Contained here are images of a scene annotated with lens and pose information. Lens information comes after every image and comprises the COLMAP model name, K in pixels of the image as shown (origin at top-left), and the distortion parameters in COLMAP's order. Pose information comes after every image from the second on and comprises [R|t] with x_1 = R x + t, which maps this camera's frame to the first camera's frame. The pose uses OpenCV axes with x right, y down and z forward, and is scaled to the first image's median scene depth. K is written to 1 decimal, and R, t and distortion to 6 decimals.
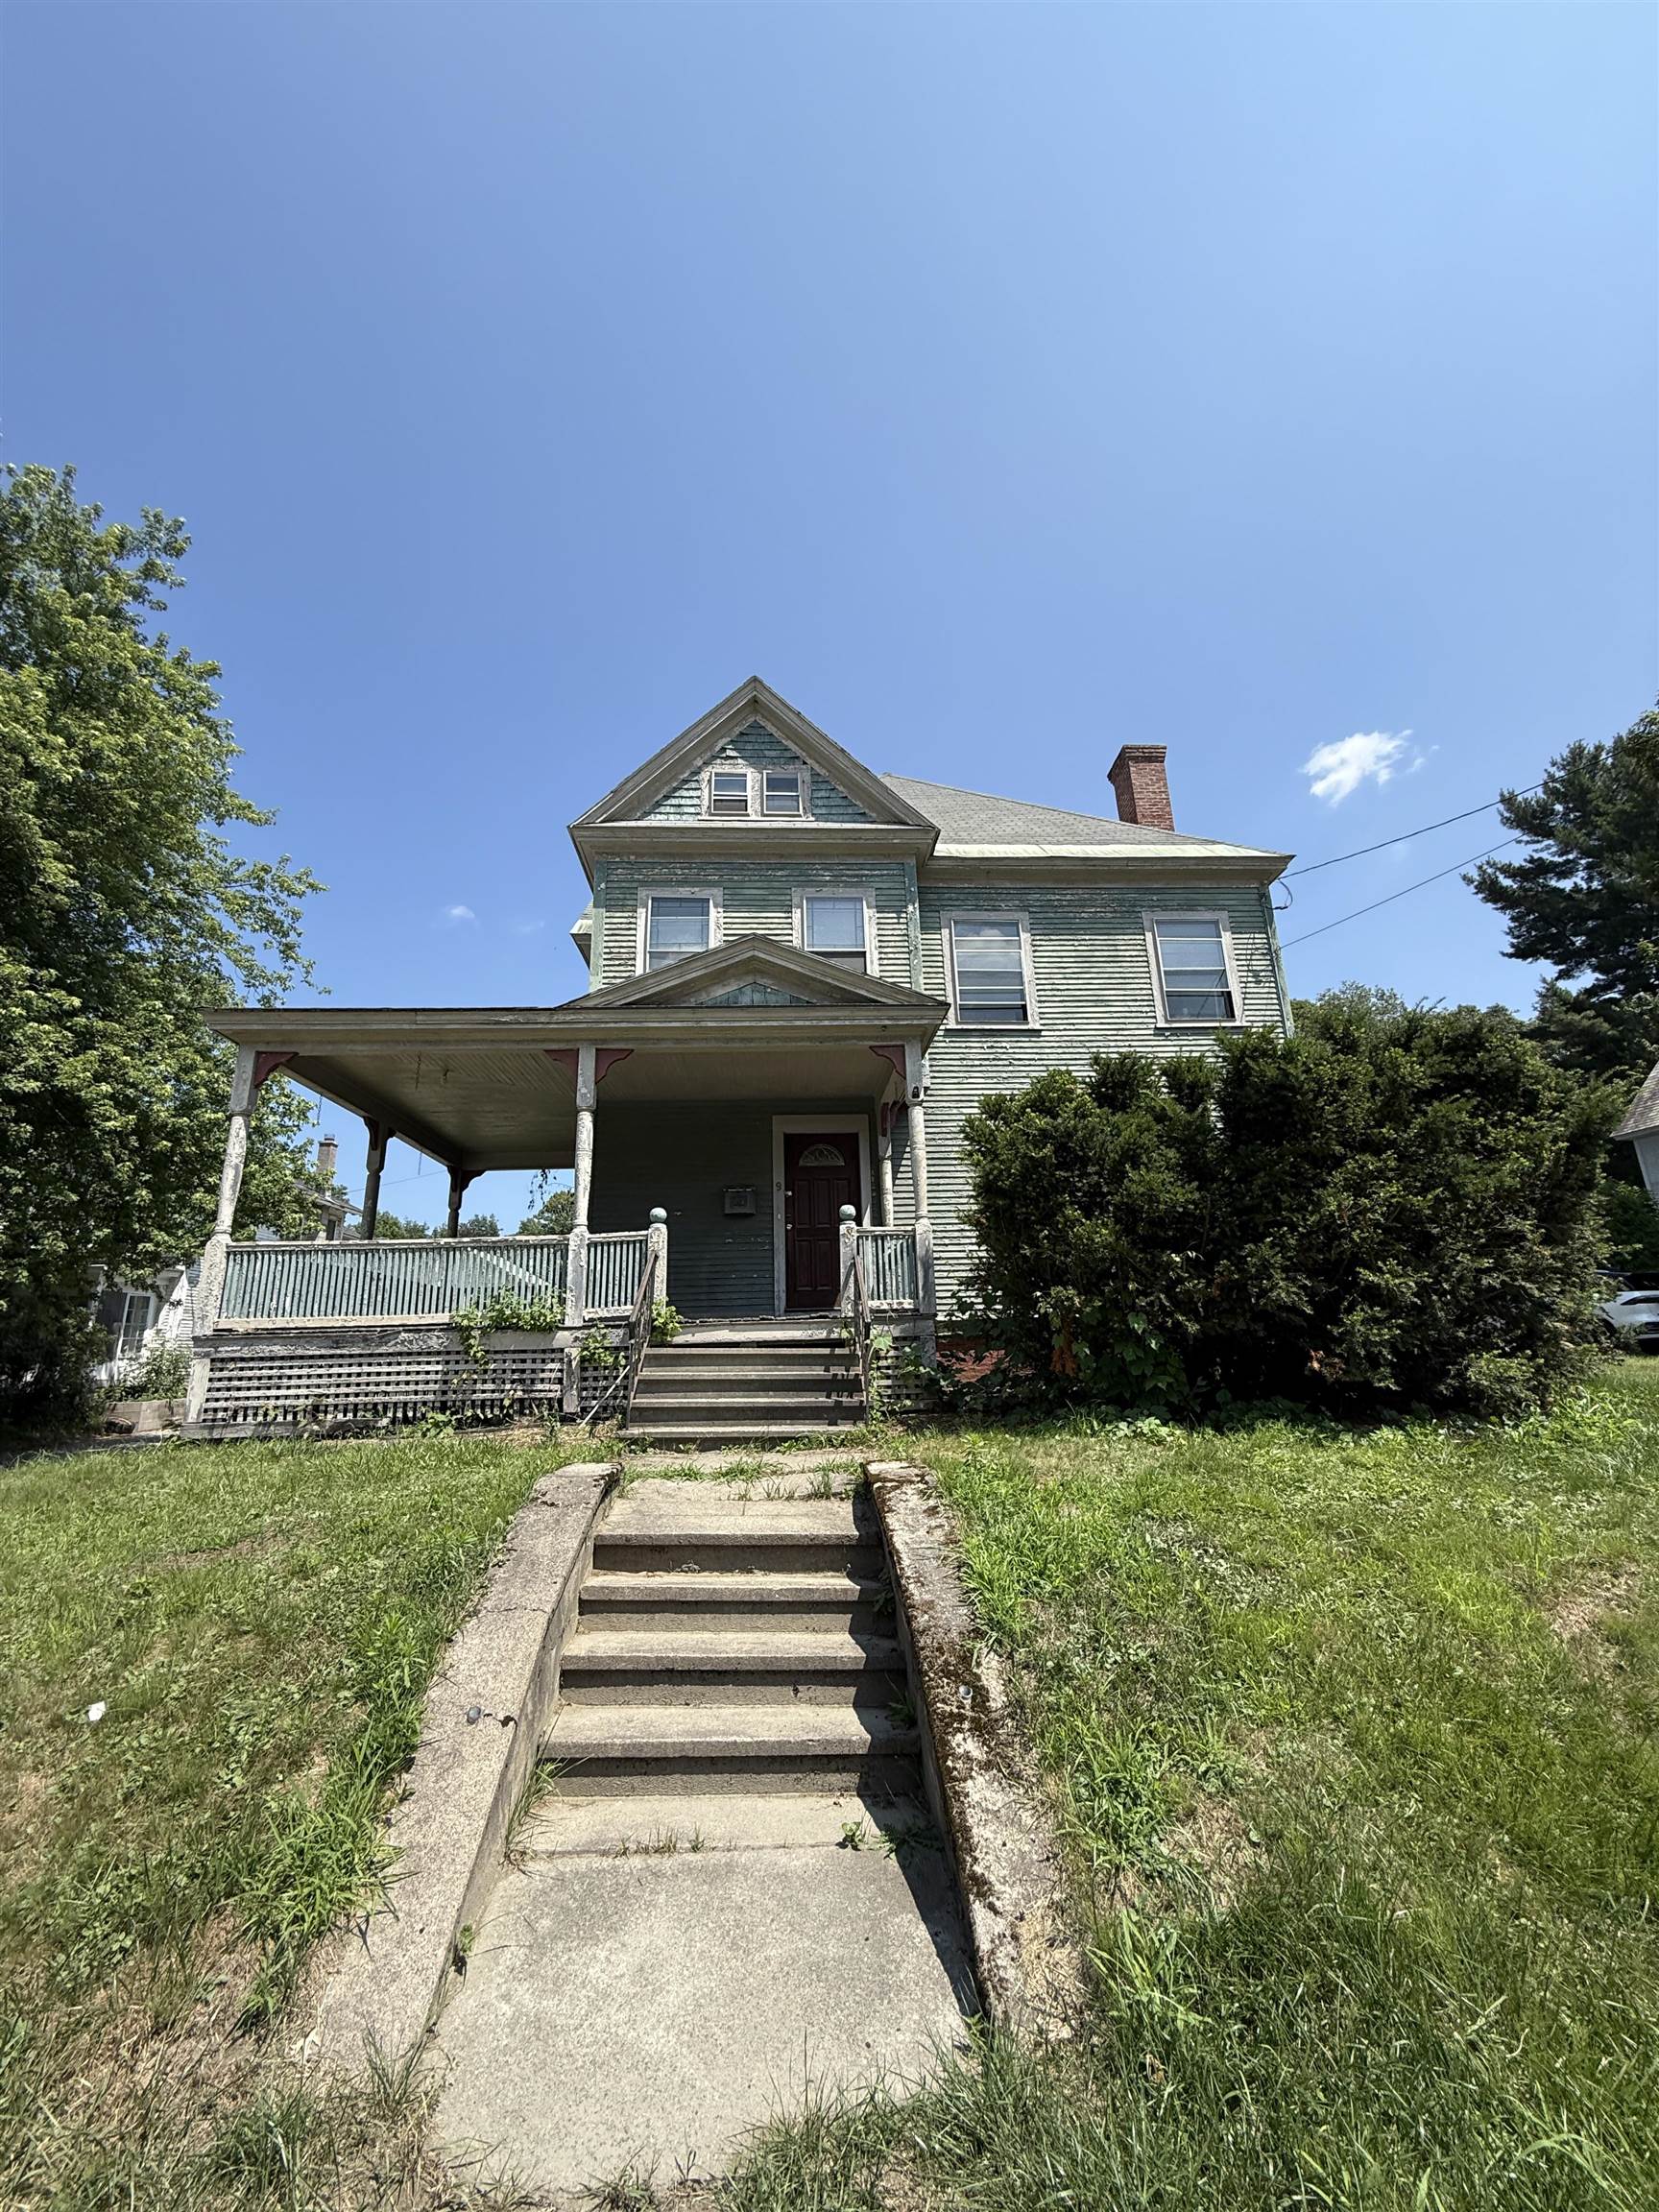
lens RADIAL K [[892.4, 0, 829.5], [0, 892.4, 1106.0], [0, 0, 1]] dist [0.002479, 0.000133]
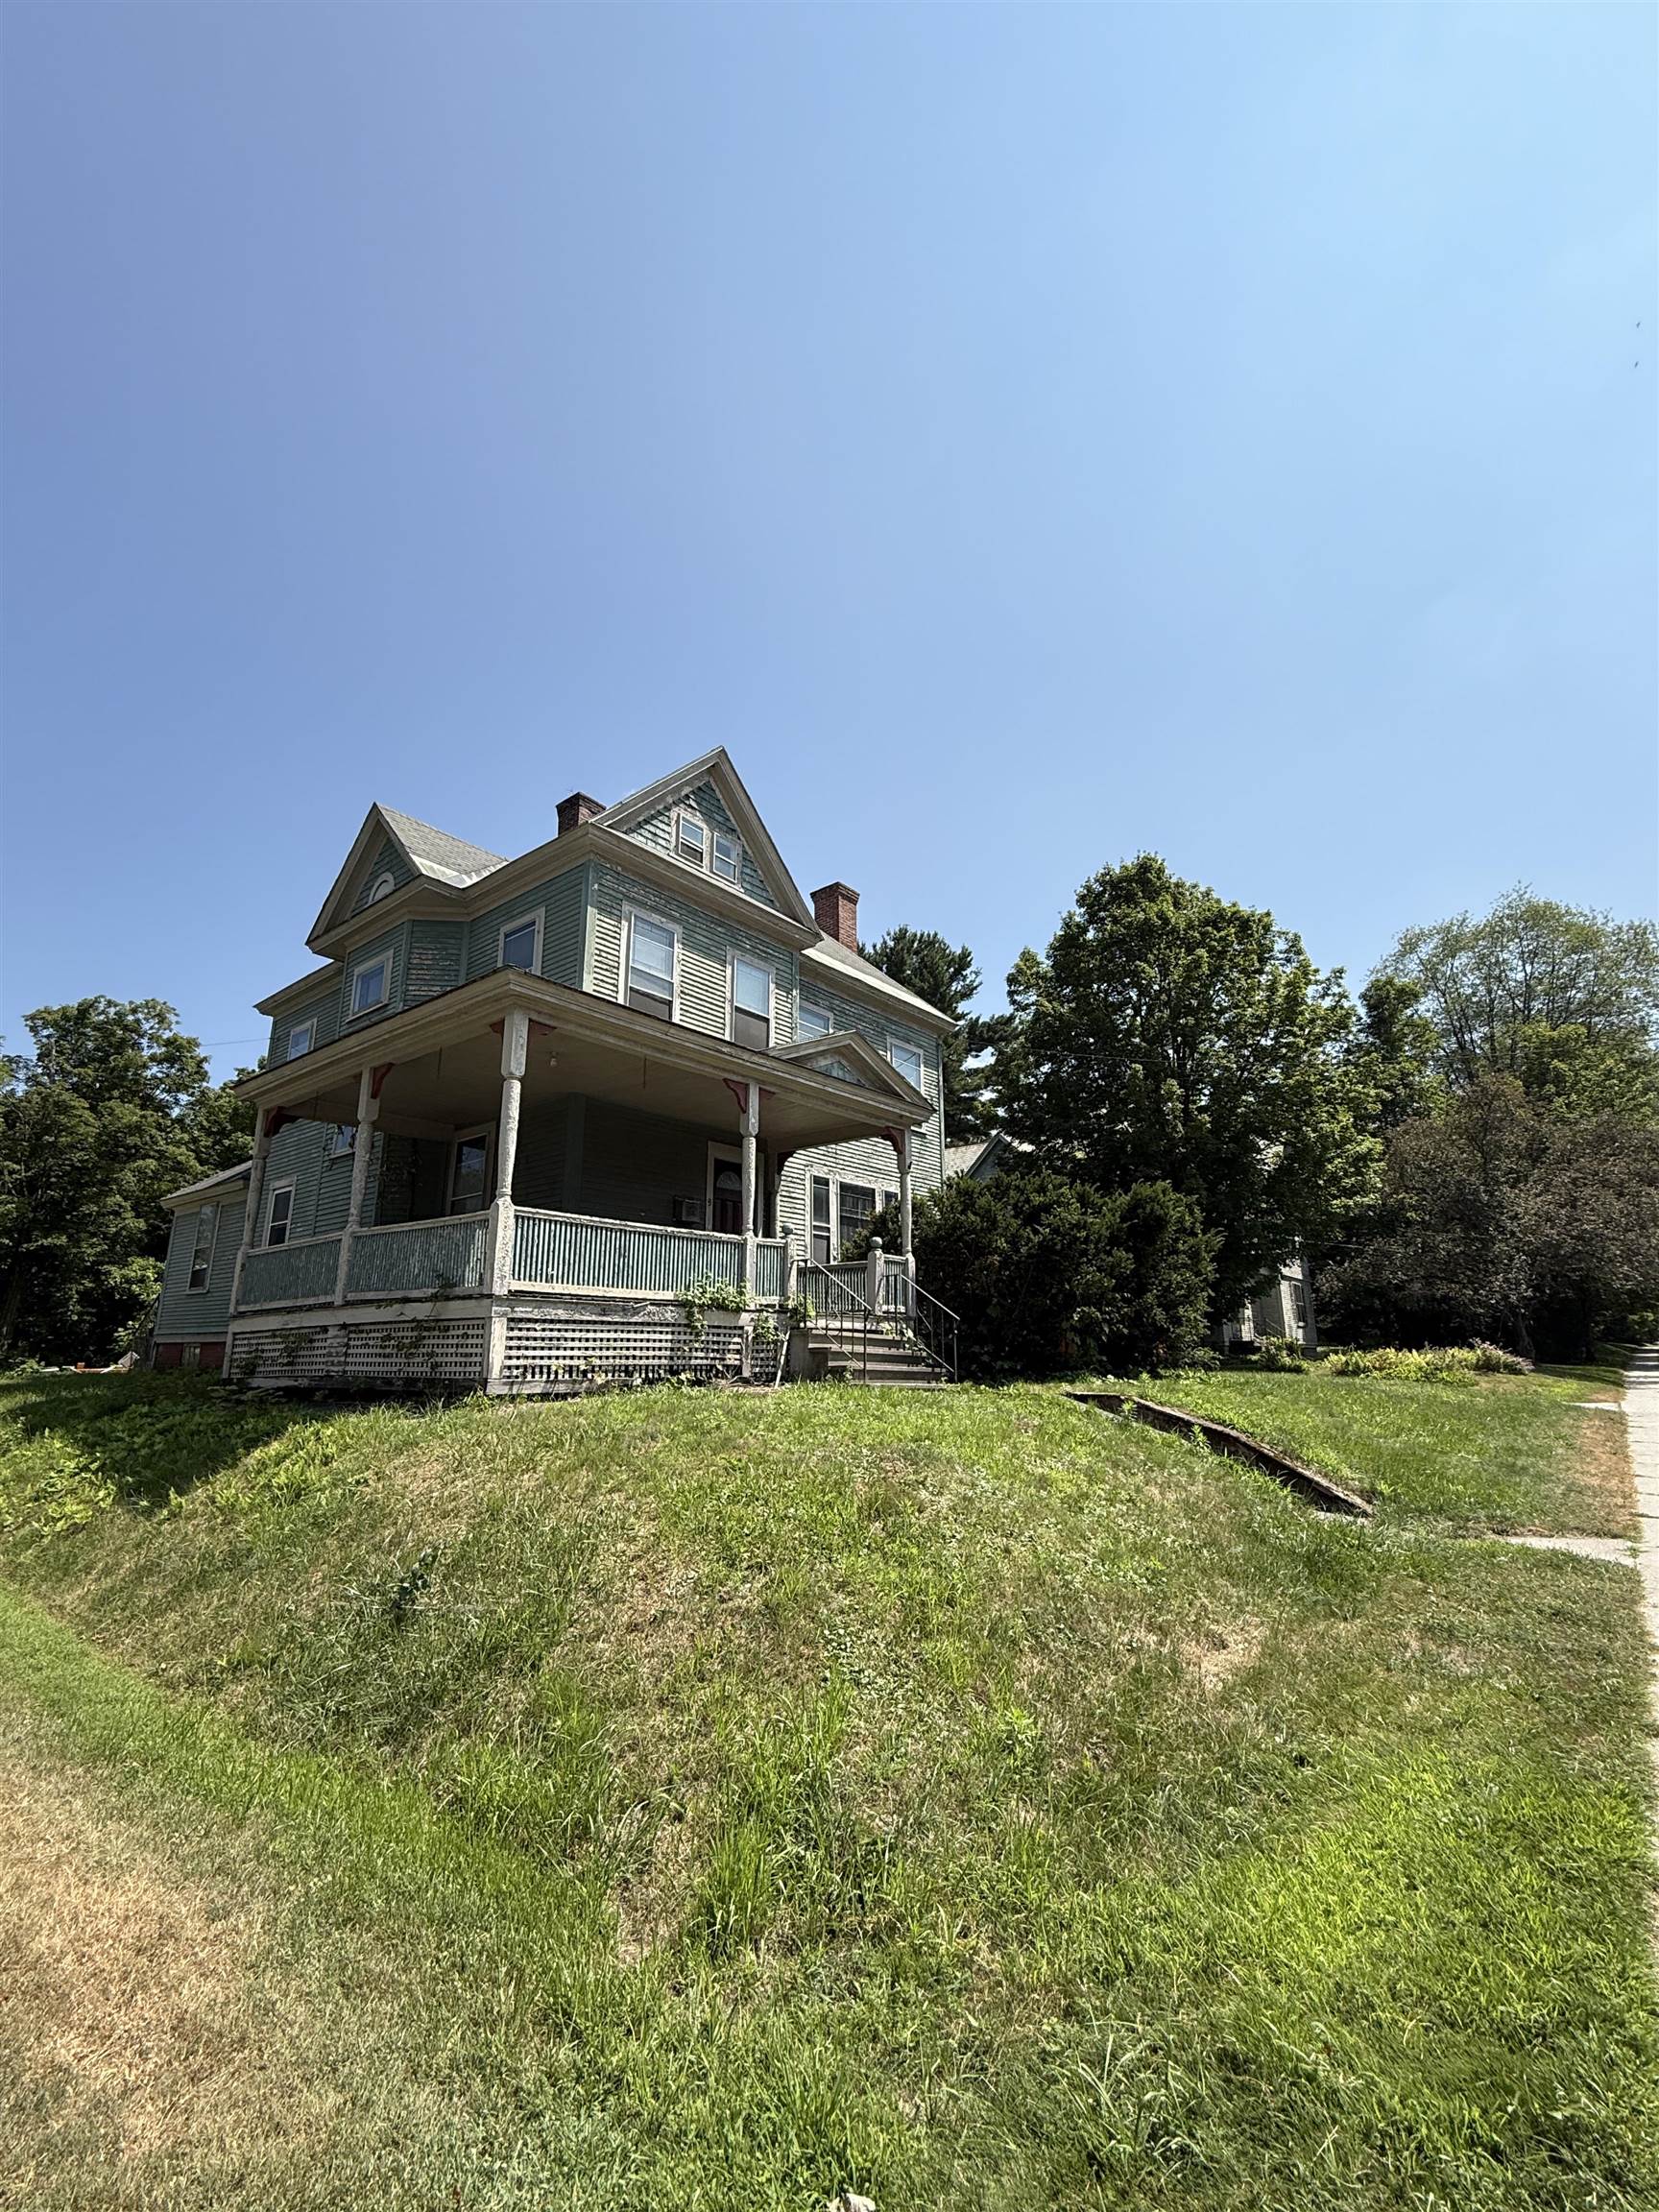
lens RADIAL K [[1021.5, 0, 829.5], [0, 1021.5, 1106.0], [0, 0, 1]] dist [-0.001342, -0.000042]
pose [[0.662585, 0.207622, 0.719635, -1.327244], [-0.213006, 0.973372, -0.084708, 0.065548], [-0.718060, -0.097161, 0.689166, -0.049547]]
